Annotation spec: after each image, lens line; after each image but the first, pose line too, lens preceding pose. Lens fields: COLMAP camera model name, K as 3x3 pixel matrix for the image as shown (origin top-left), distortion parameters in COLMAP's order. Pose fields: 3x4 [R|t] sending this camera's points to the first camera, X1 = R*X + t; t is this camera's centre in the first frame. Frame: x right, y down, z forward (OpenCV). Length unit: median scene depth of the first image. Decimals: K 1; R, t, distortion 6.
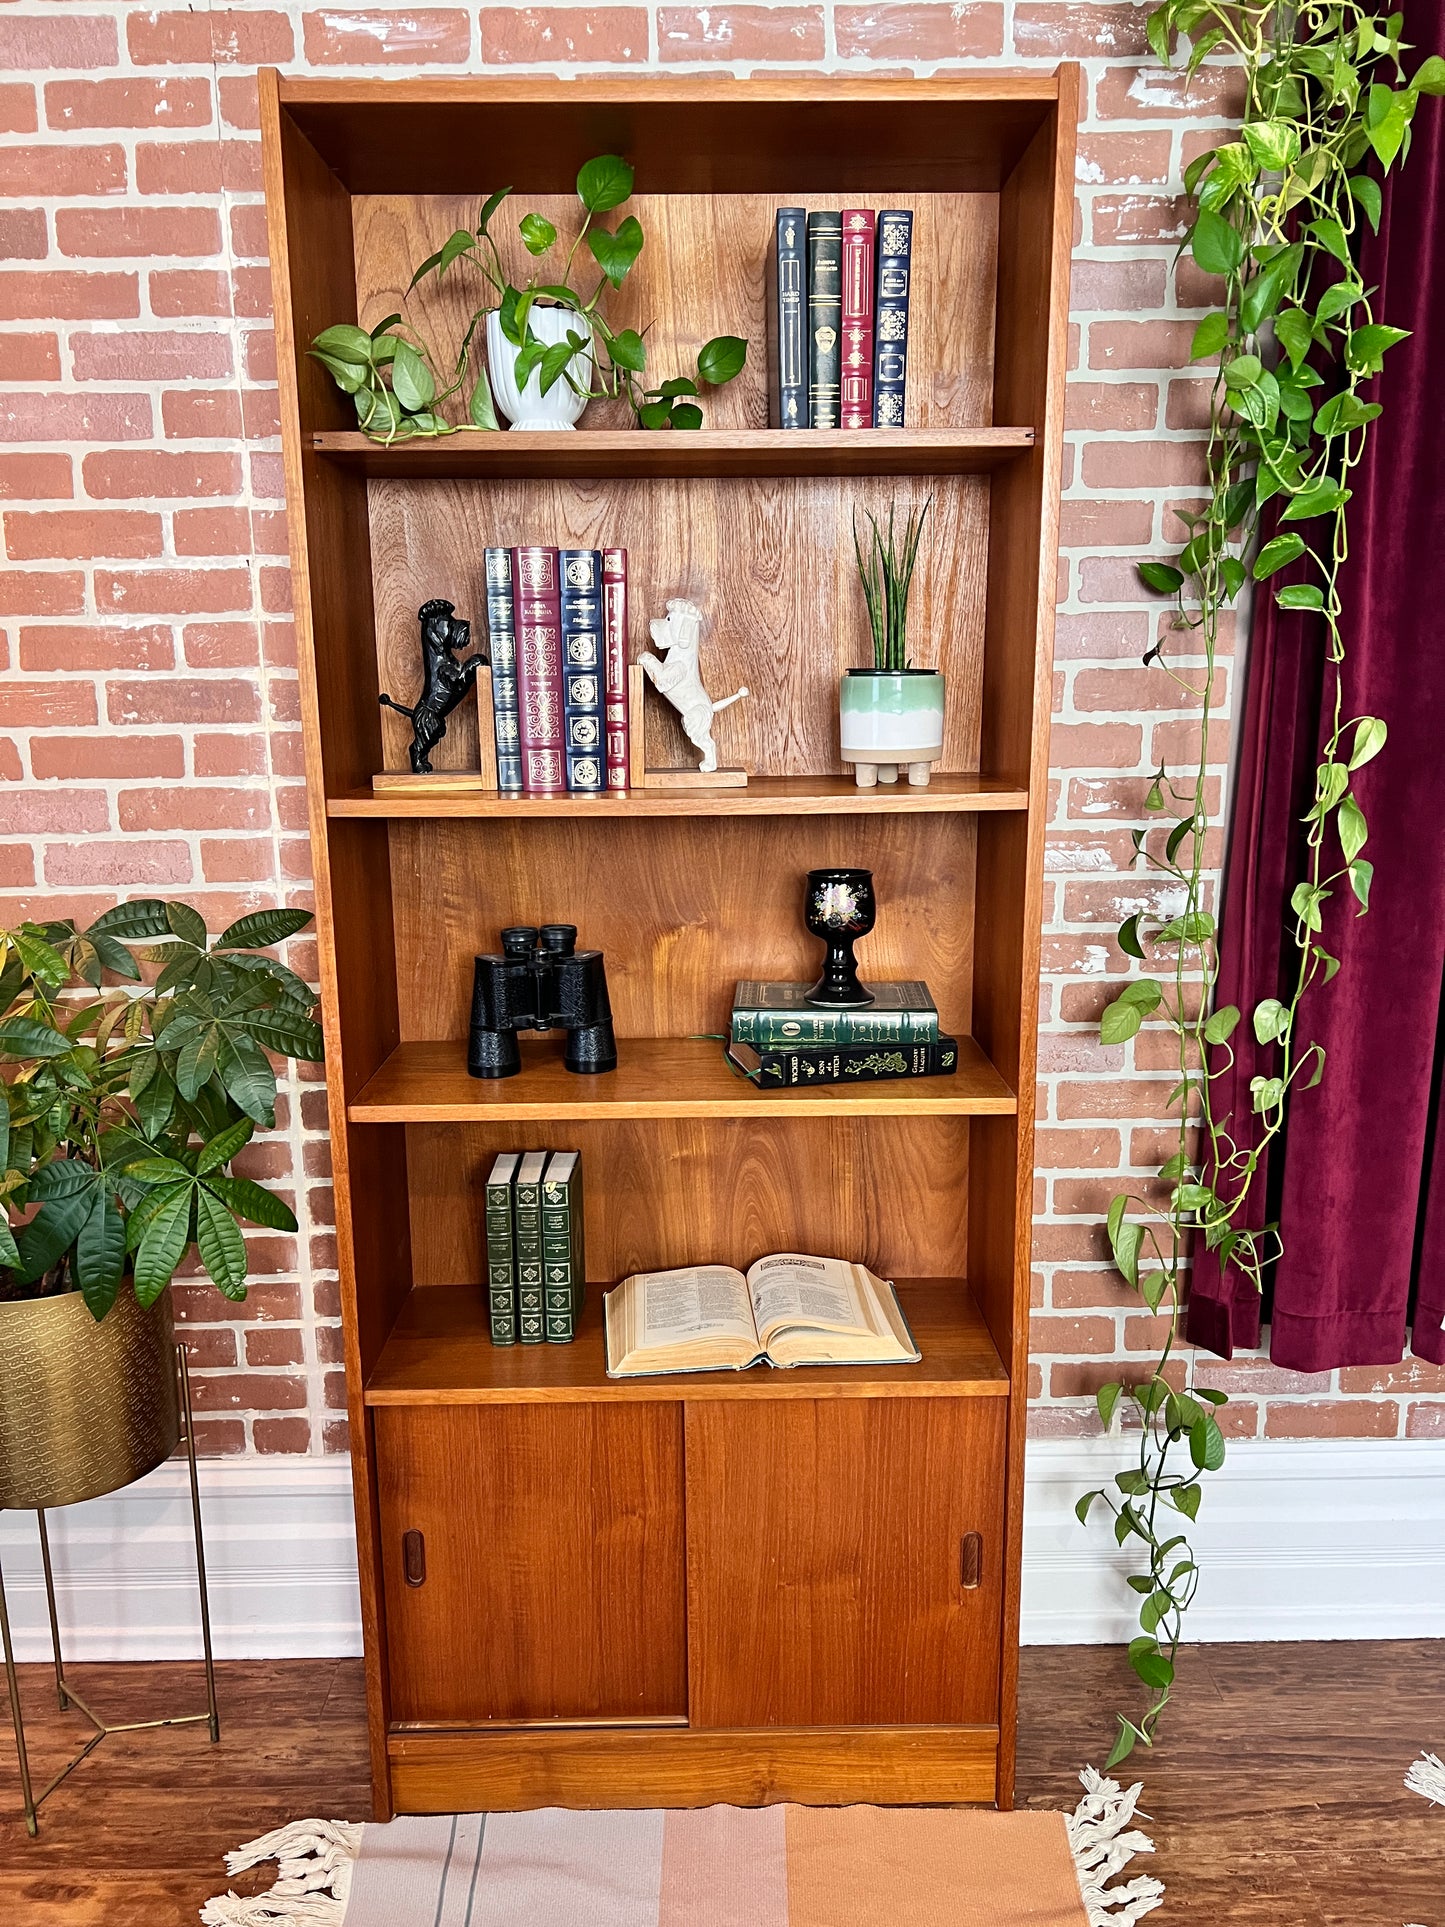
lens RADIAL K [[1458.5, 0, 723.9], [0, 1458.5, 962.5], [0, 0, 1]] dist [0.044717, -0.054722]
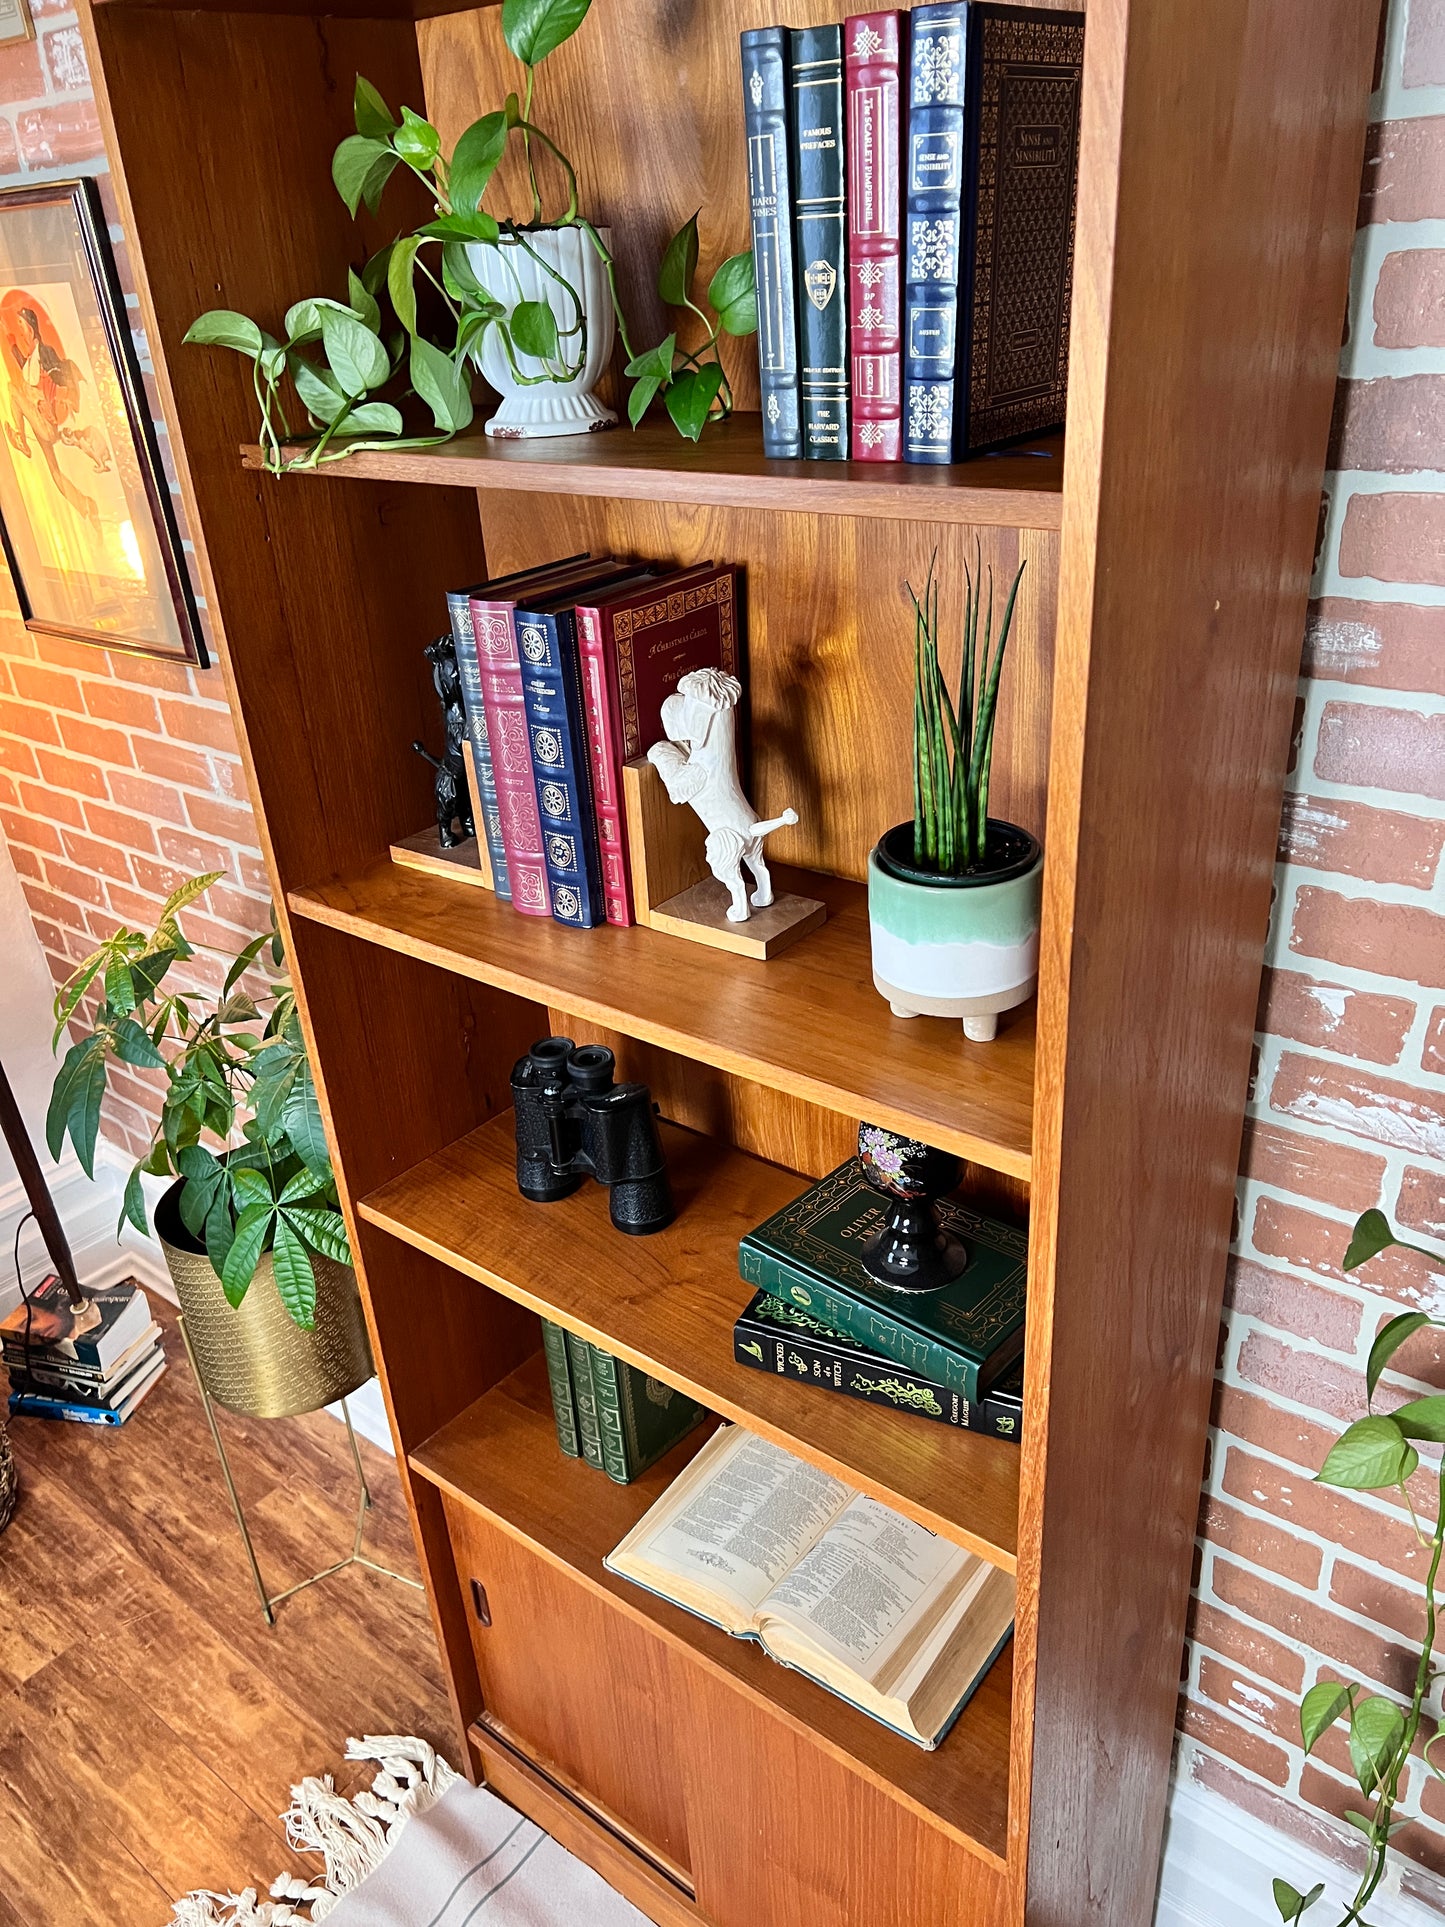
lens RADIAL K [[1458.5, 0, 711.8], [0, 1458.5, 975.5], [0, 0, 1]] dist [0.044717, -0.054722]
pose [[0.764188, 0.257973, -0.591157, 0.372723], [-0.075054, 0.945872, 0.315742, -0.306007], [0.640612, -0.196918, 0.742186, 0.452461]]
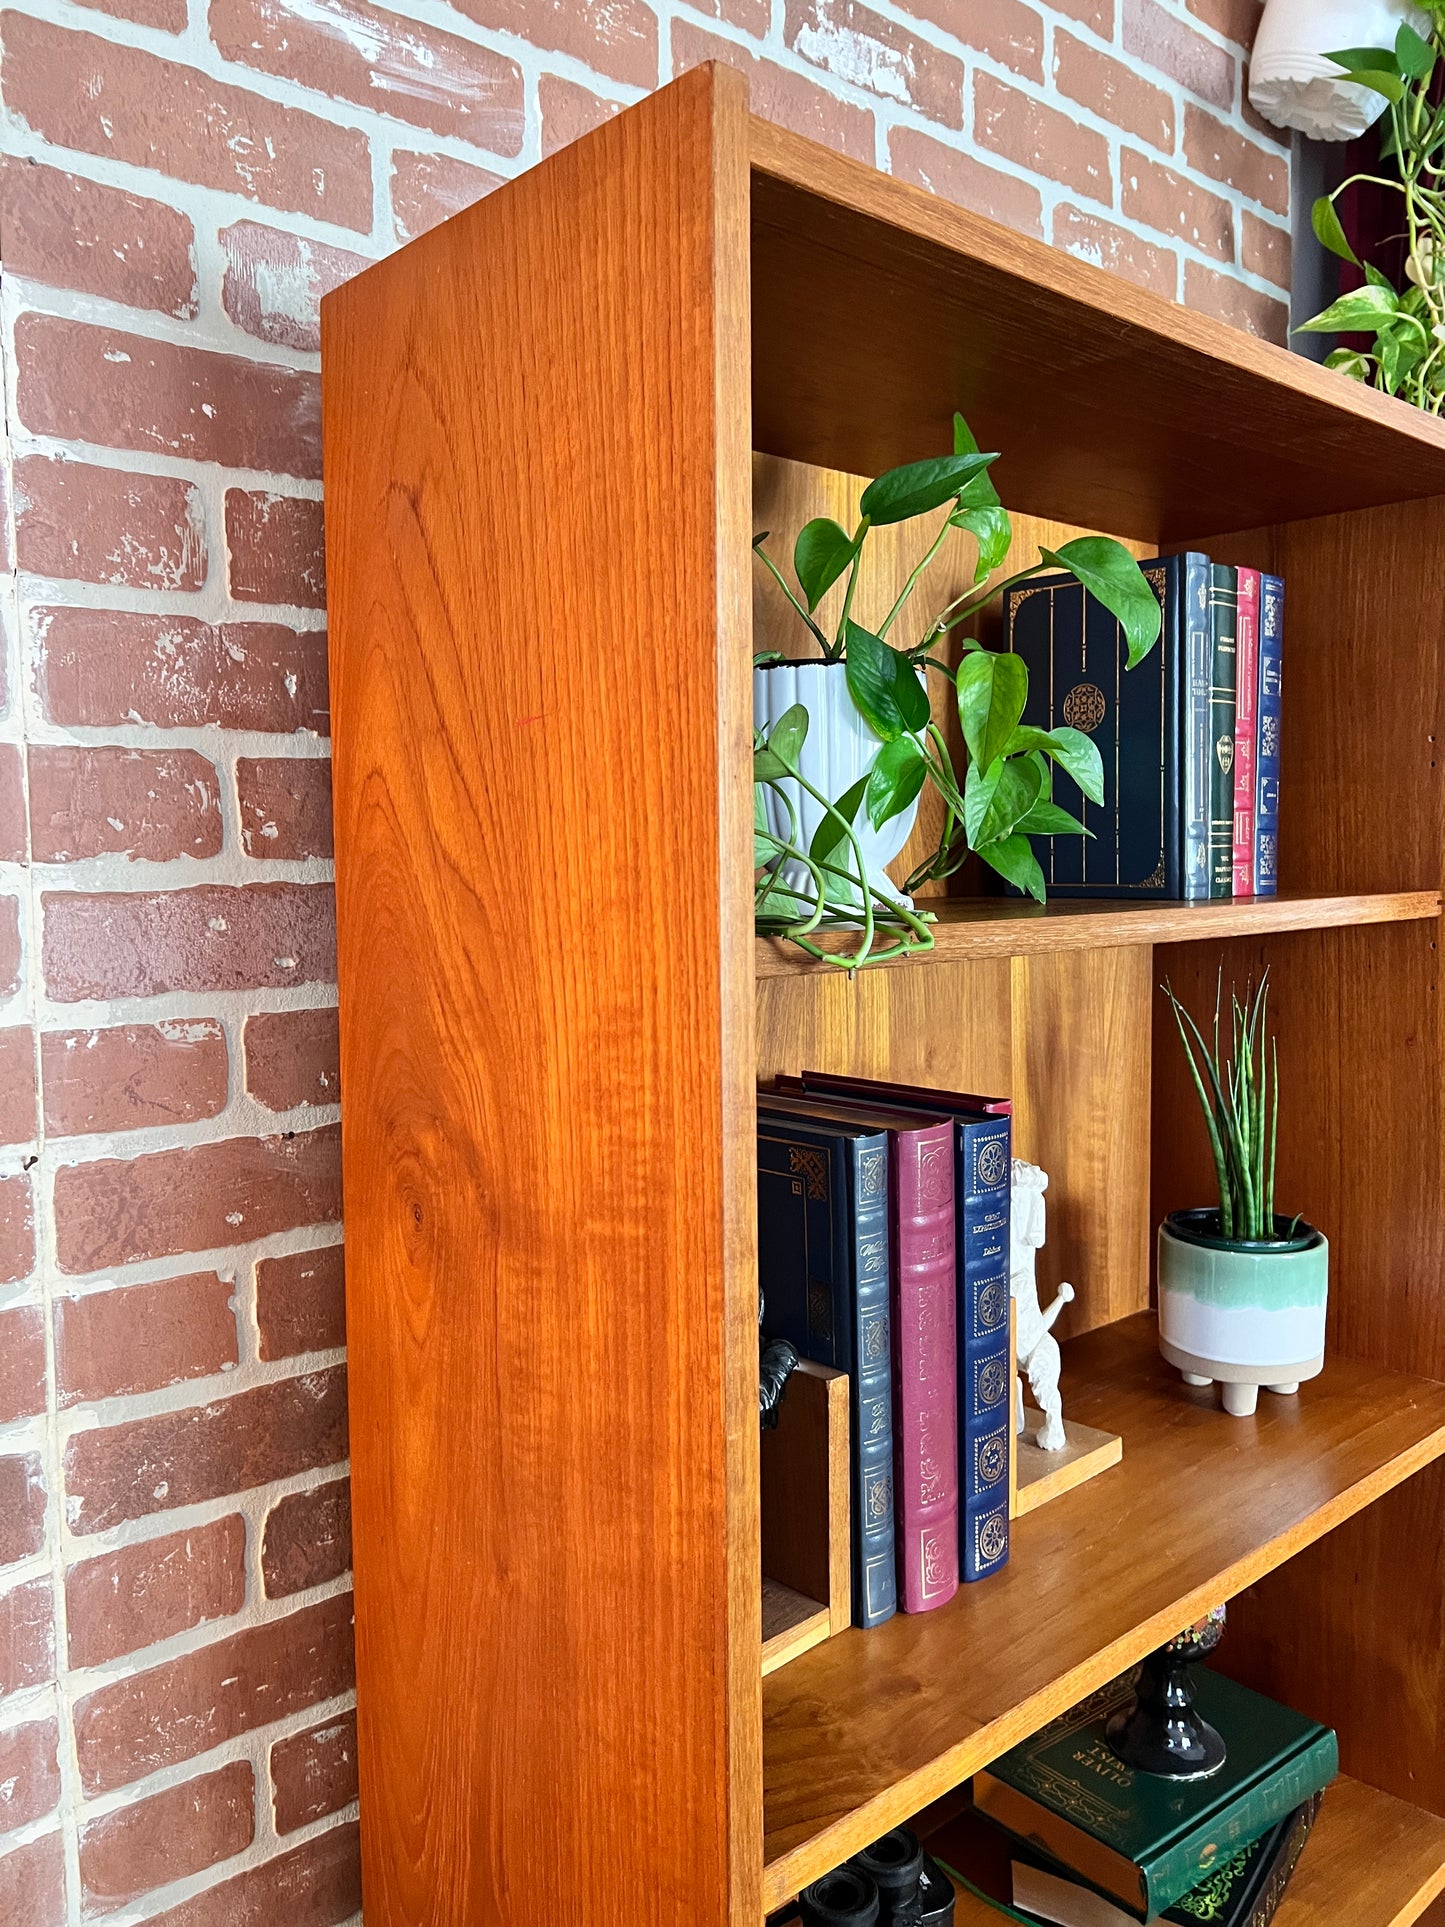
lens RADIAL K [[1458.5, 0, 718.7], [0, 1458.5, 945.7], [0, 0, 1]] dist [0.044717, -0.054722]
pose [[0.751609, -0.044893, 0.658079, -0.452225], [0.139990, 0.985810, -0.092635, -0.274092], [-0.644582, 0.161750, 0.747229, 0.593442]]
